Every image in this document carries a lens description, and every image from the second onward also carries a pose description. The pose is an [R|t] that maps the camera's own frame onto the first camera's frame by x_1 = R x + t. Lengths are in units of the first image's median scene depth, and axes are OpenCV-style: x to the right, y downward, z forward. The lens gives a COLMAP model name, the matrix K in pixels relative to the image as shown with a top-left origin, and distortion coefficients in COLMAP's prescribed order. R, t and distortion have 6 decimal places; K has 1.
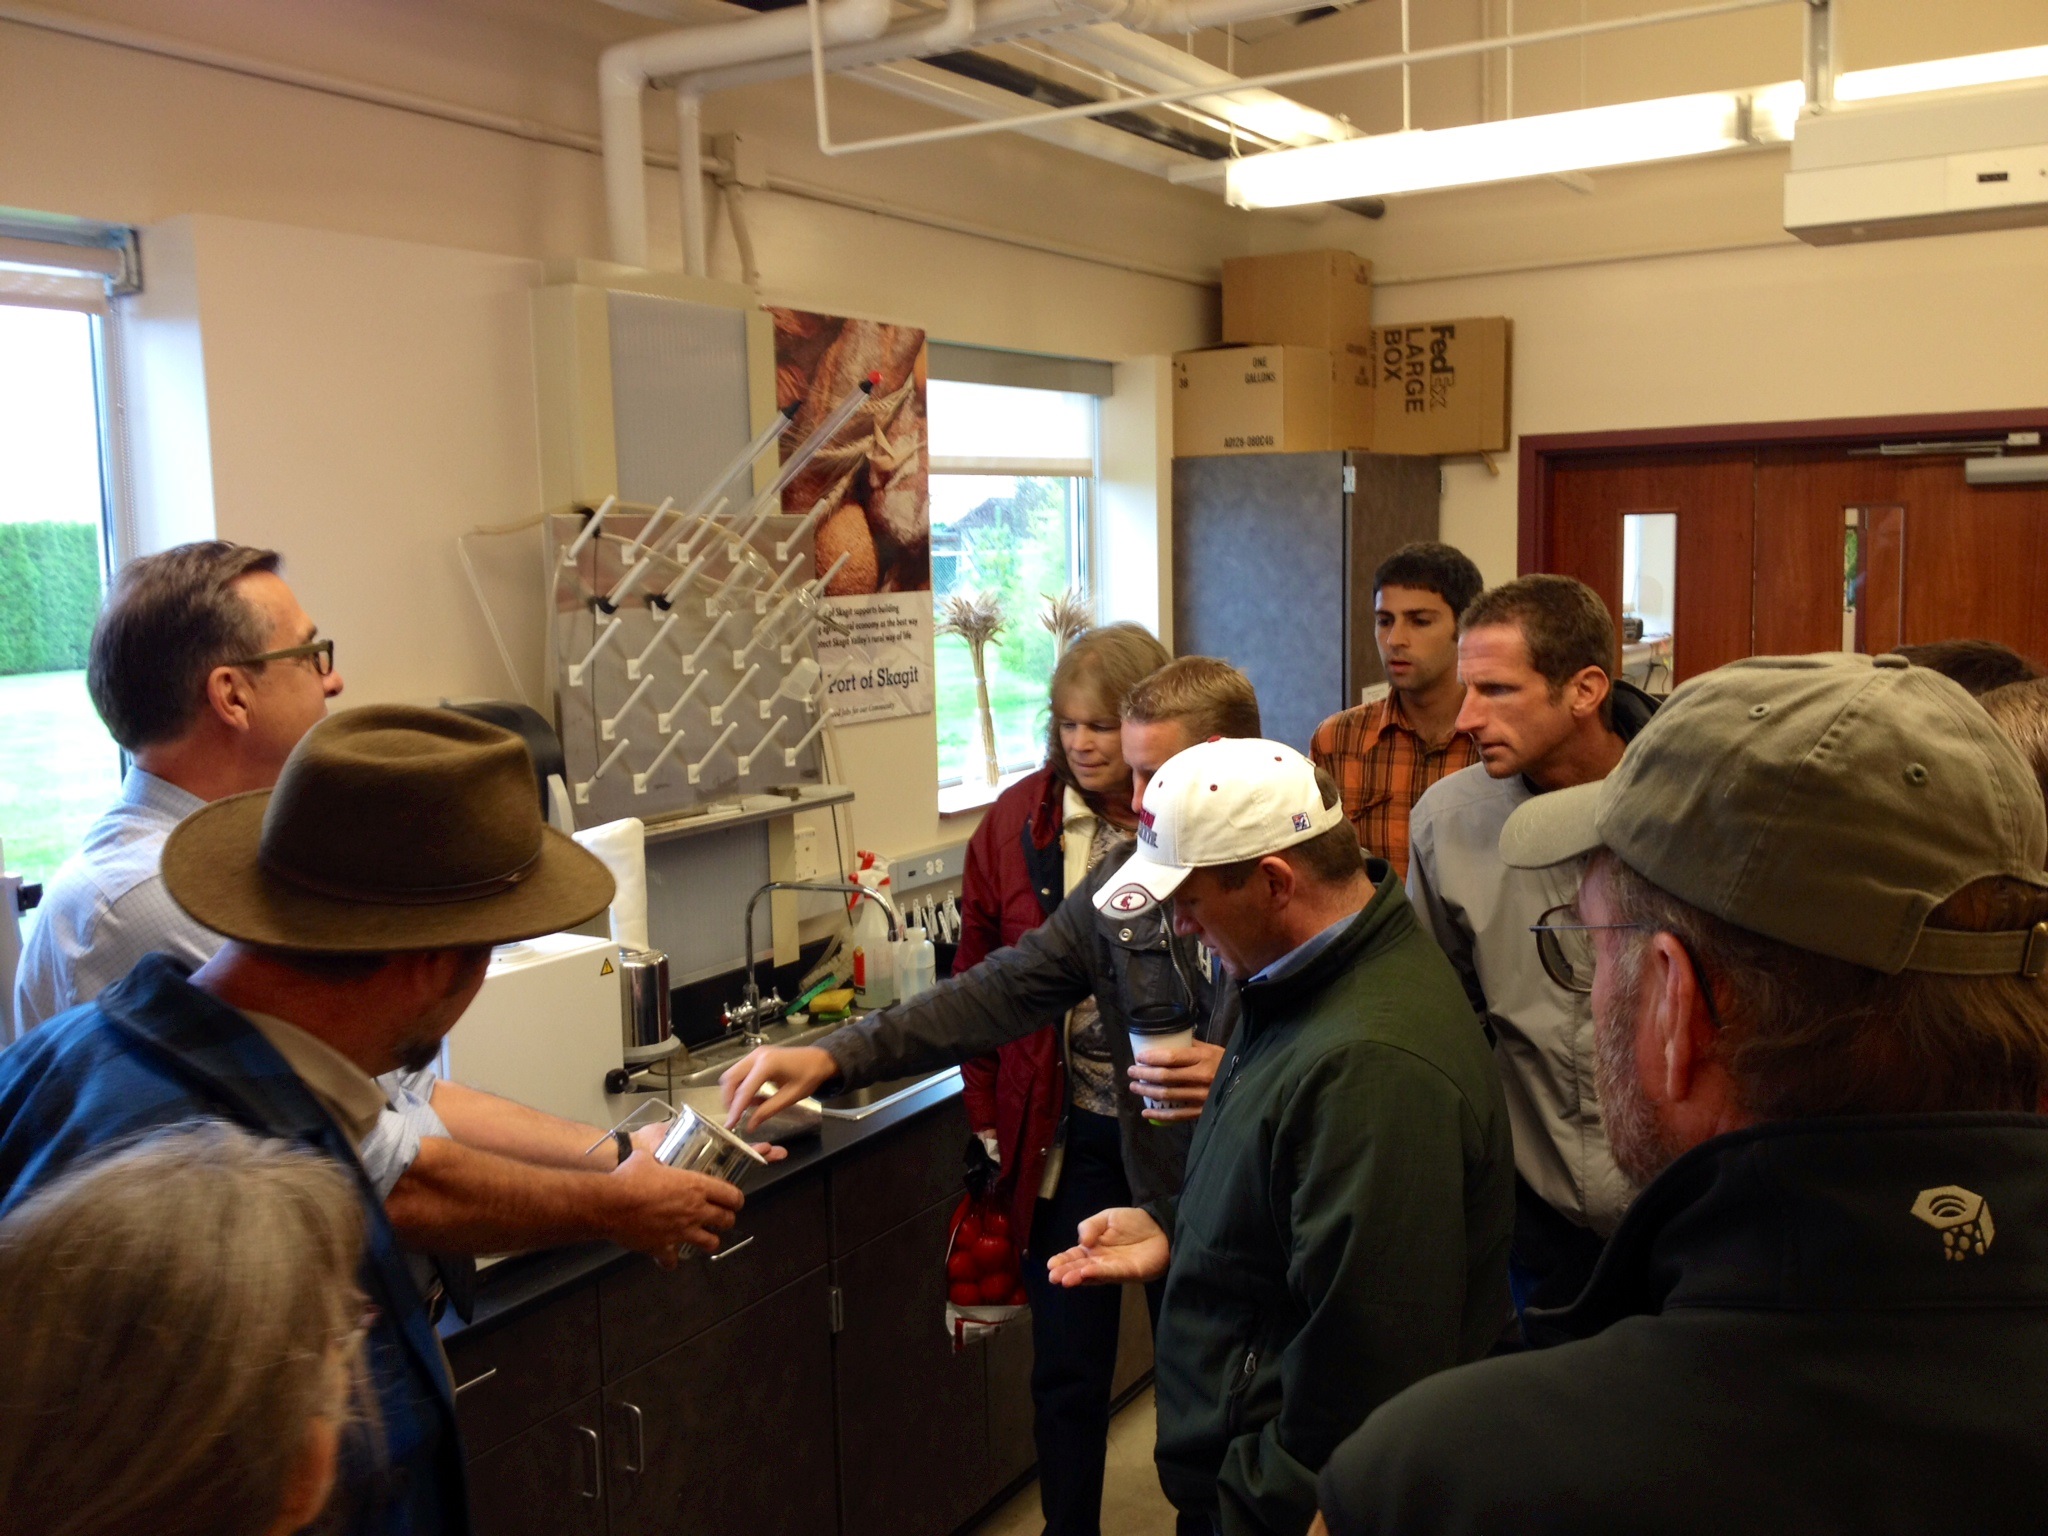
lens RADIAL K [[1936.4, 0, 1023.0], [0, 1936.4, 724.8], [0, 0, 1]] dist [0.151531, -0.344078]
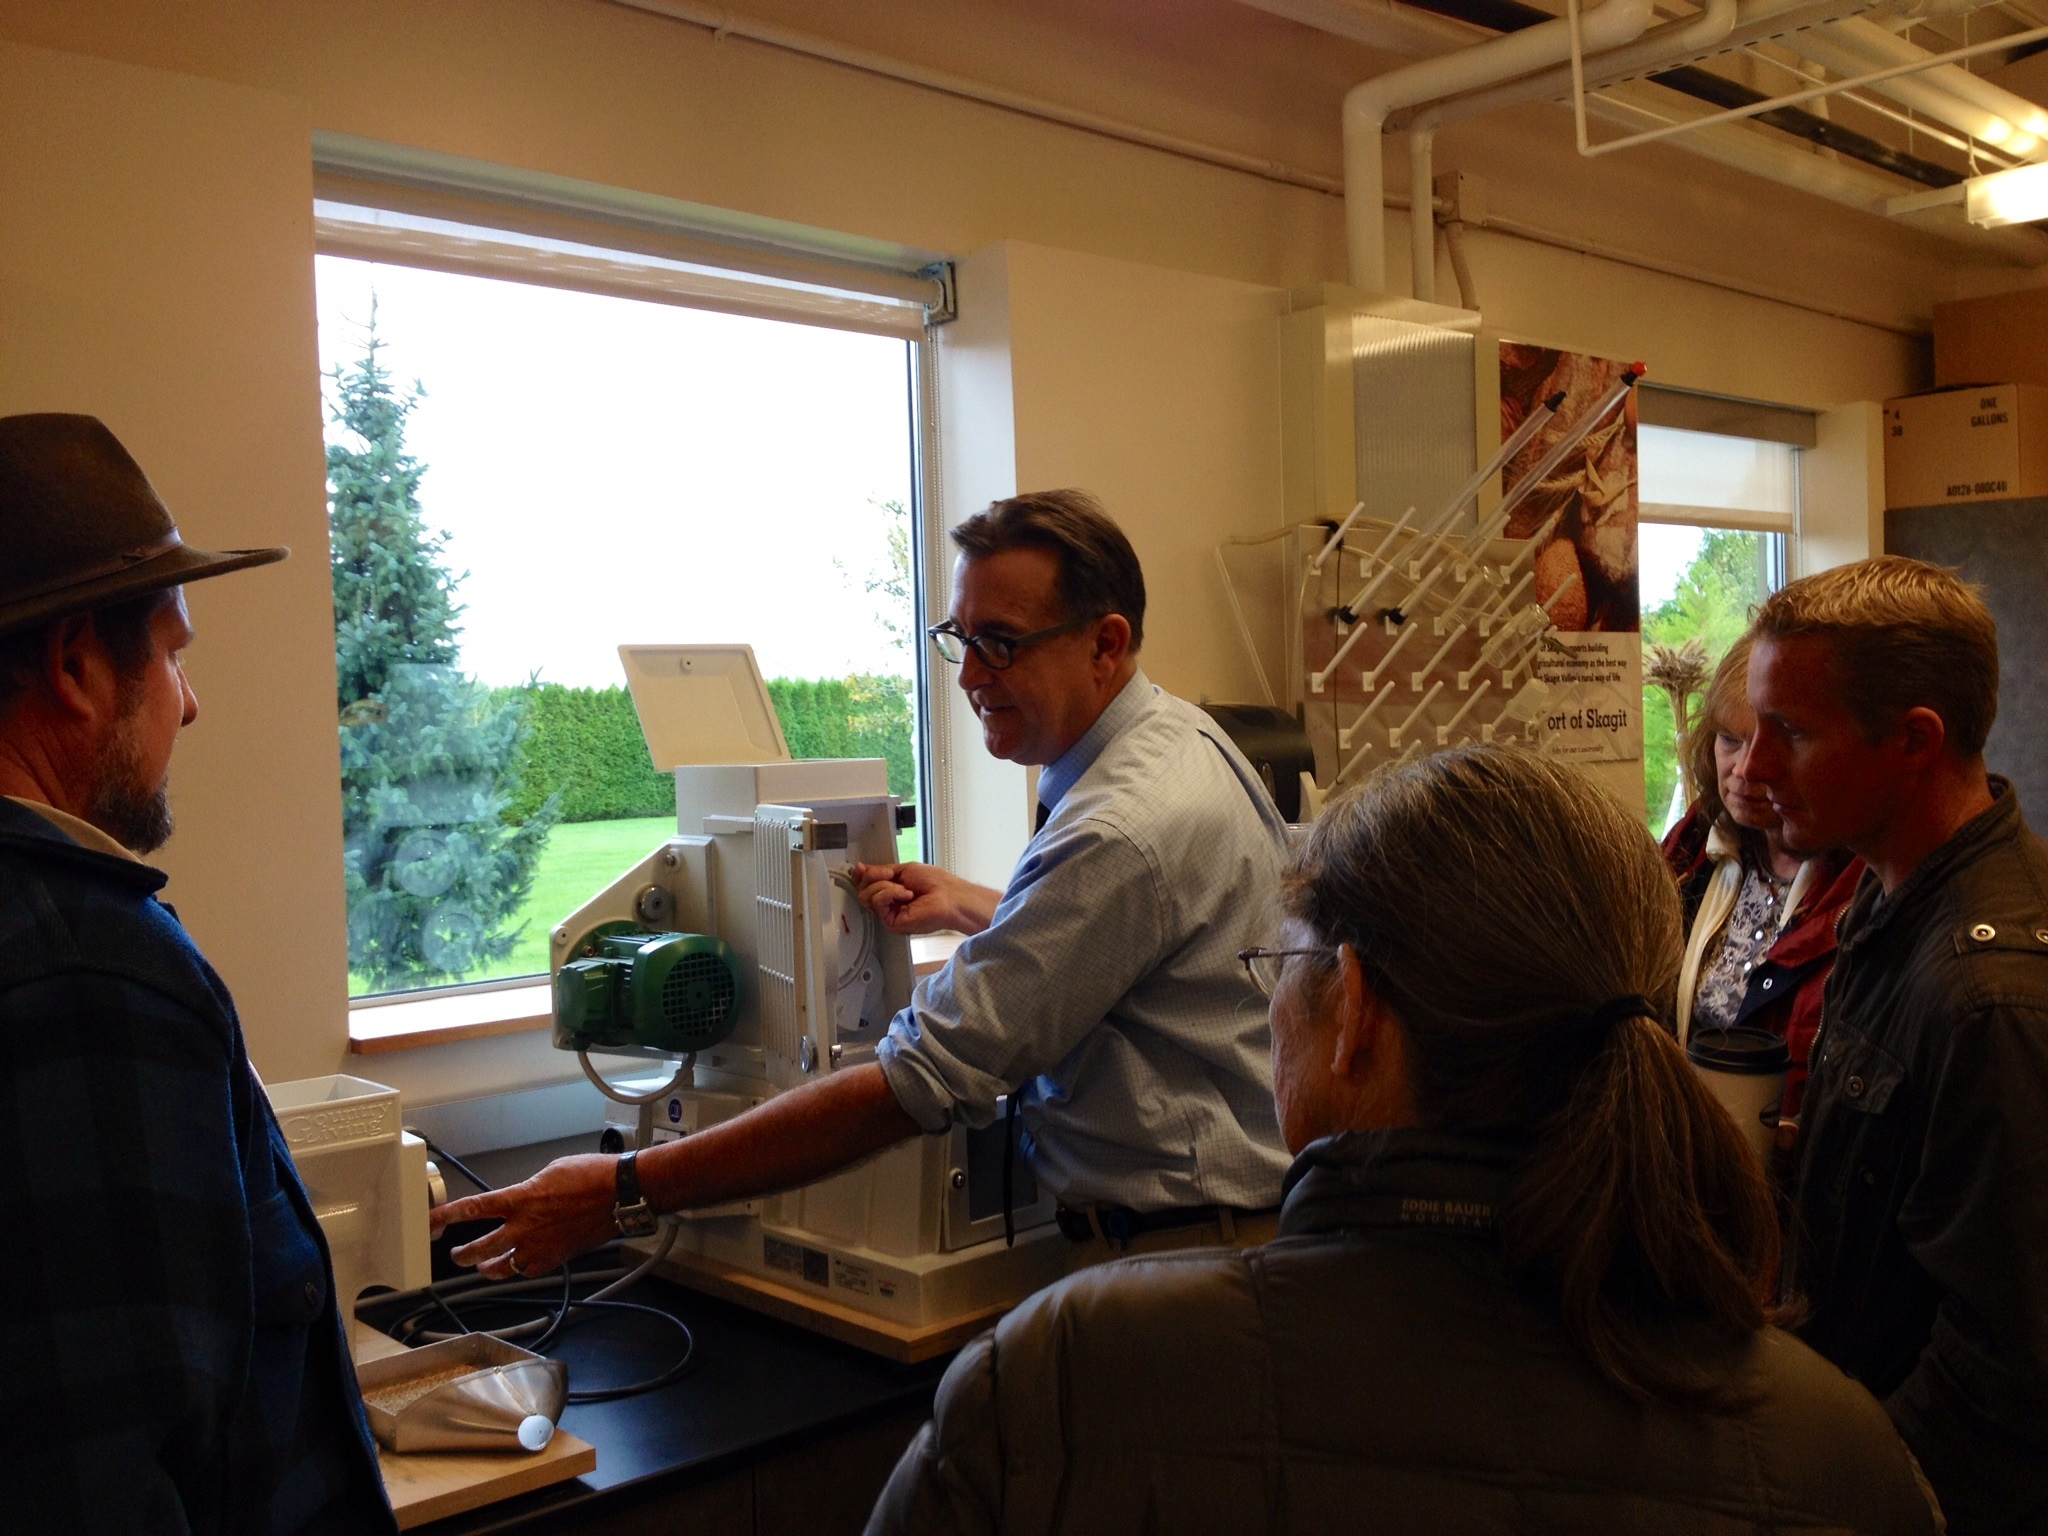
lens RADIAL K [[1936.4, 0, 1023.0], [0, 1936.4, 724.8], [0, 0, 1]] dist [0.151531, -0.344078]
pose [[0.961153, -0.002401, -0.276004, -0.077582], [-0.021026, 0.996420, -0.081887, 0.065954], [0.275213, 0.084510, 0.957662, -0.009953]]
